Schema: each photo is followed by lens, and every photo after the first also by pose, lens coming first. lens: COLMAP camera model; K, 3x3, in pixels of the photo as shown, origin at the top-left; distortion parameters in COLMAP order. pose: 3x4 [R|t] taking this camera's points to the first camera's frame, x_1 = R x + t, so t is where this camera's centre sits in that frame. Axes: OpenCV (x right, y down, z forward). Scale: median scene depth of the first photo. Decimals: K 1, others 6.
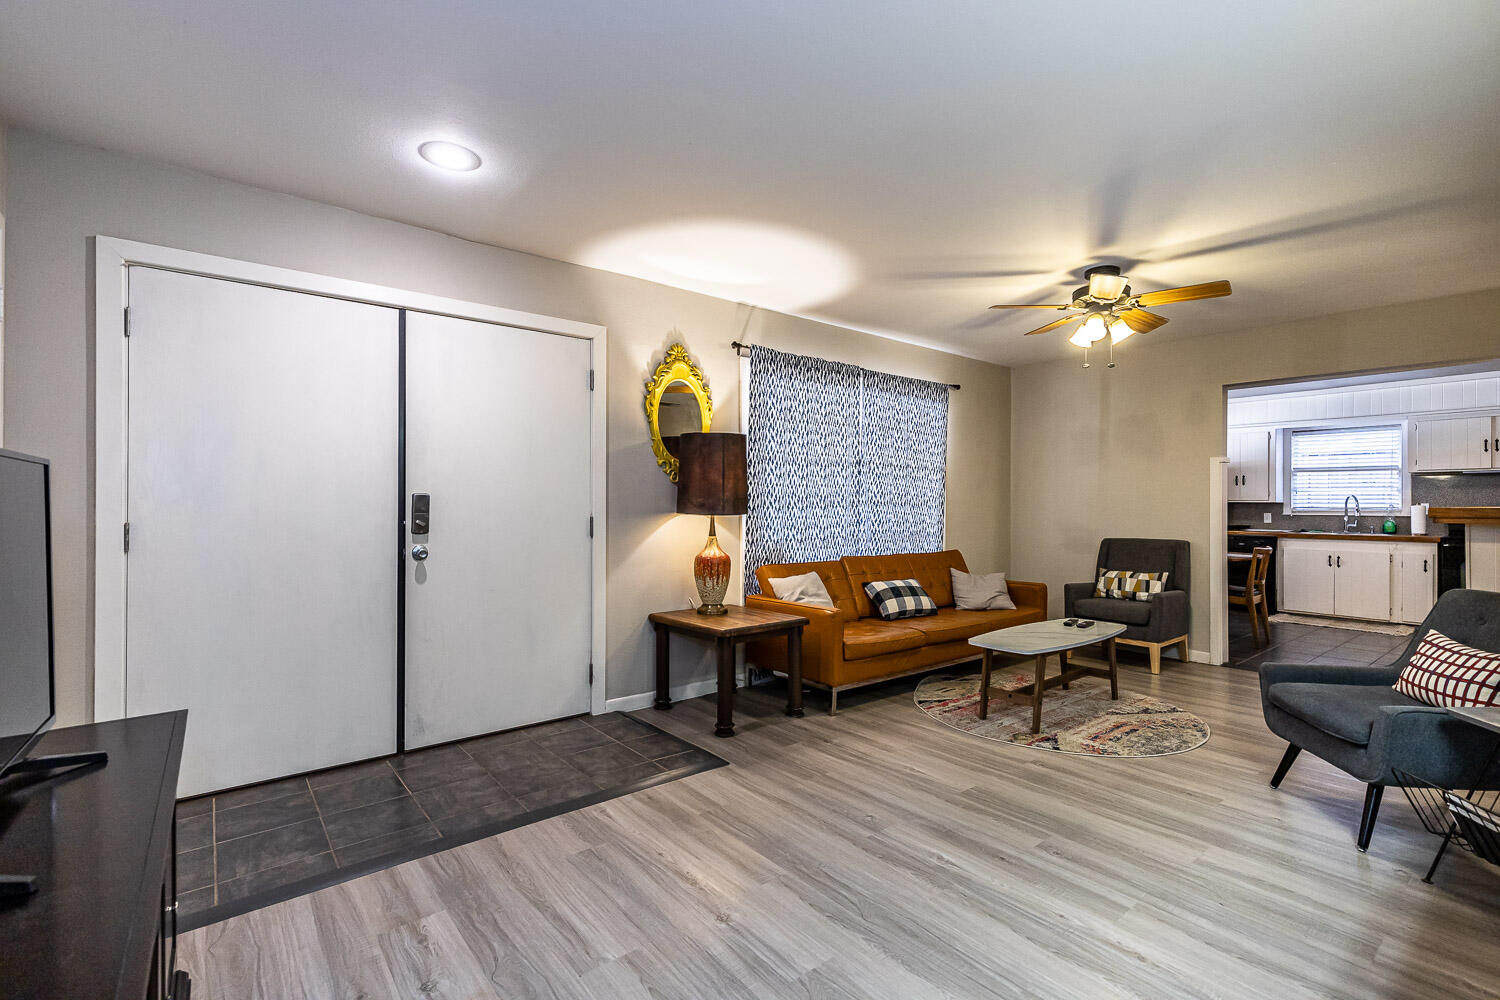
lens RADIAL K [[677.3, 0, 740.5], [0, 677.3, 503.2], [0, 0, 1]] dist [0.005012, -0.000045]
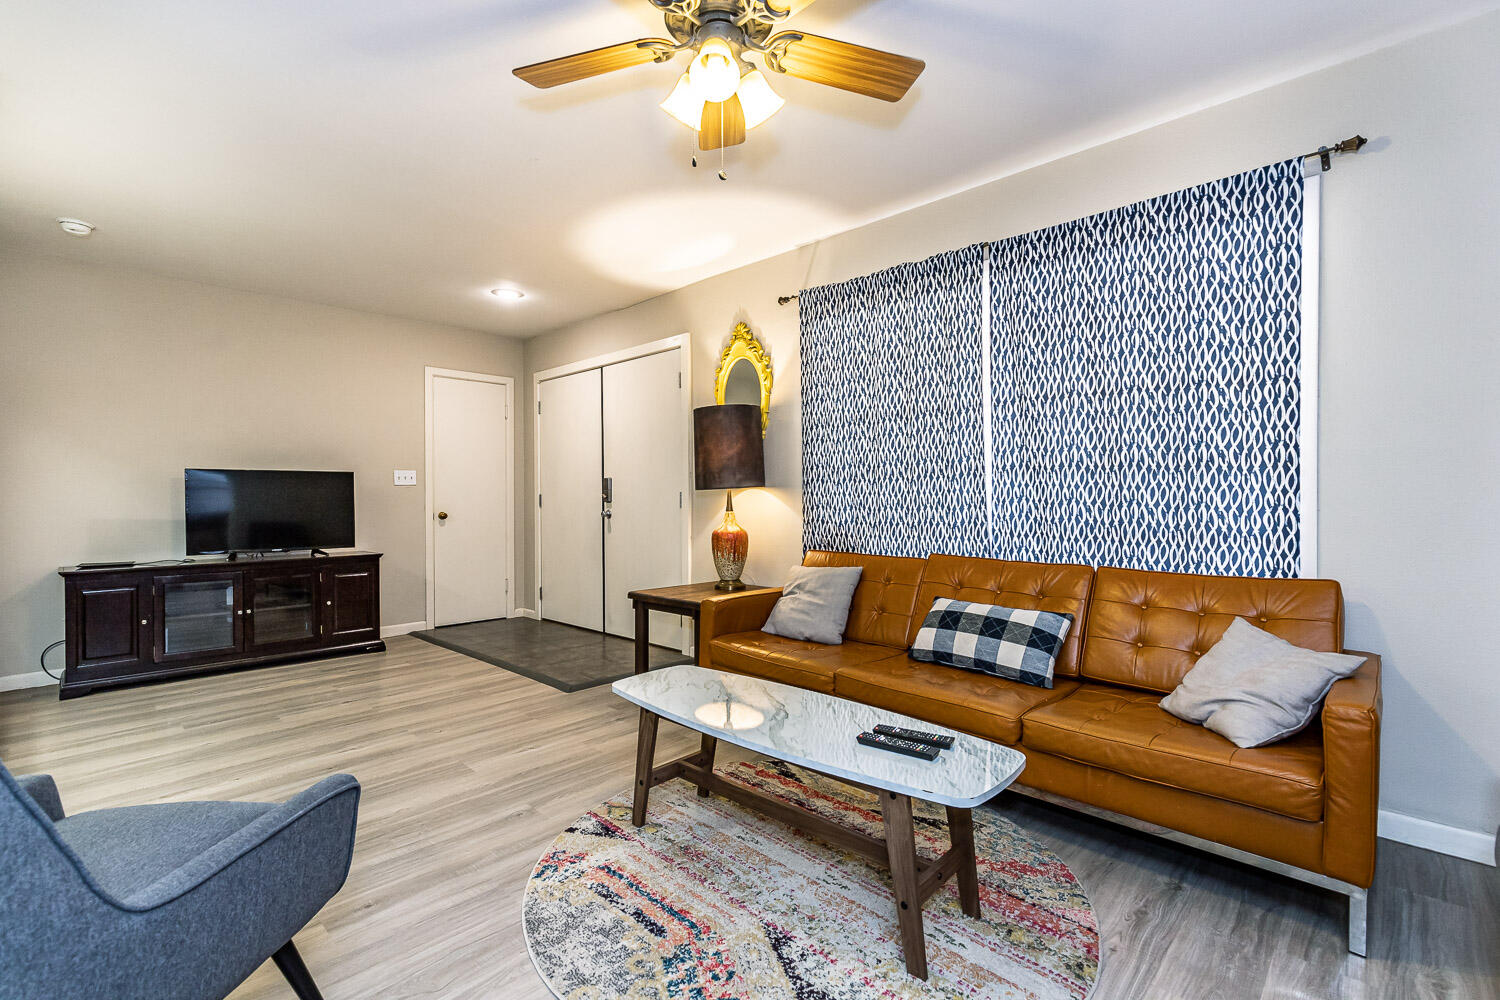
lens RADIAL K [[677.3, 0, 738.8], [0, 677.3, 501.2], [0, 0, 1]] dist [0.005012, -0.000045]
pose [[0.122128, 0.001608, -0.992513, 1.113053], [0.003509, 0.999992, 0.002052, 0.038130], [0.992508, -0.003733, 0.122121, 1.055460]]
